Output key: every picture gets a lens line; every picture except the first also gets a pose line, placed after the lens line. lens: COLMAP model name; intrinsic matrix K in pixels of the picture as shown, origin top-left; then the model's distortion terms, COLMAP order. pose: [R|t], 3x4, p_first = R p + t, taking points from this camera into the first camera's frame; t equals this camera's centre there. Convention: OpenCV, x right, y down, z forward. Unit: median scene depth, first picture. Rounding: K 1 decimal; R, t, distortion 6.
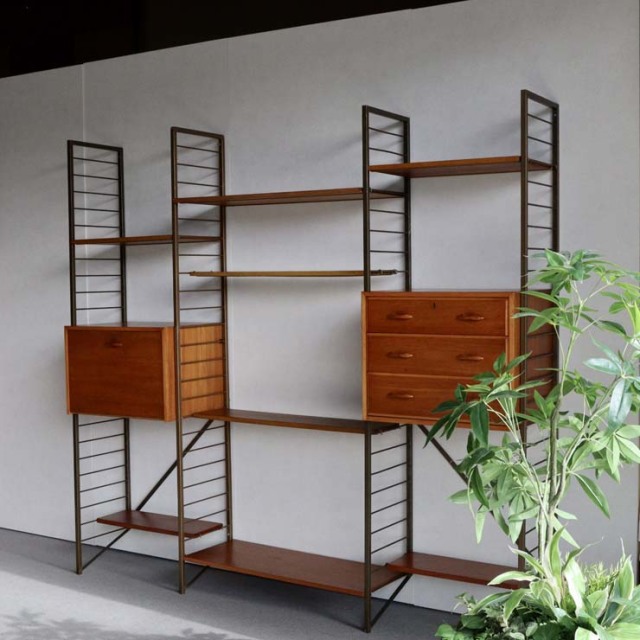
lens RADIAL K [[996.9, 0, 320.0], [0, 996.9, 320.0], [0, 0, 1]] dist [0.006426, 0.088898]
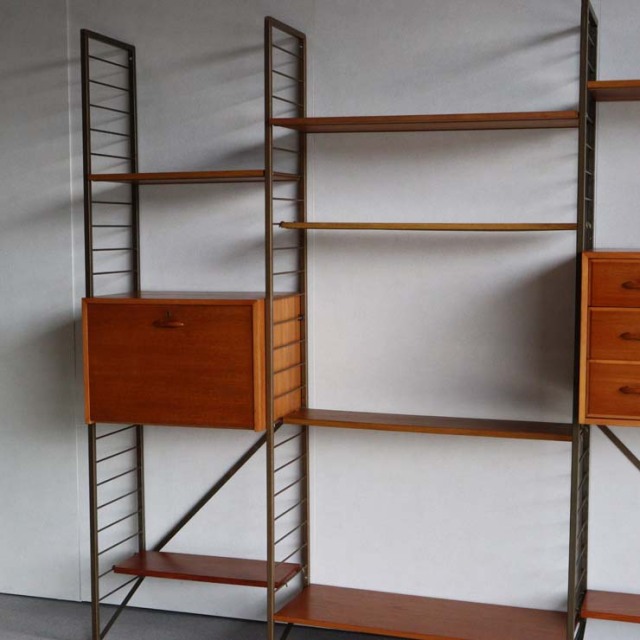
lens RADIAL K [[1139.6, 0, 334.0], [0, 1139.6, 319.3], [0, 0, 1]] dist [0.033278, 0.030793]
pose [[0.966217, -0.009610, 0.257552, -0.288772], [0.001042, 0.999442, 0.033385, -0.005369], [-0.257729, -0.031989, 0.965687, 0.181830]]
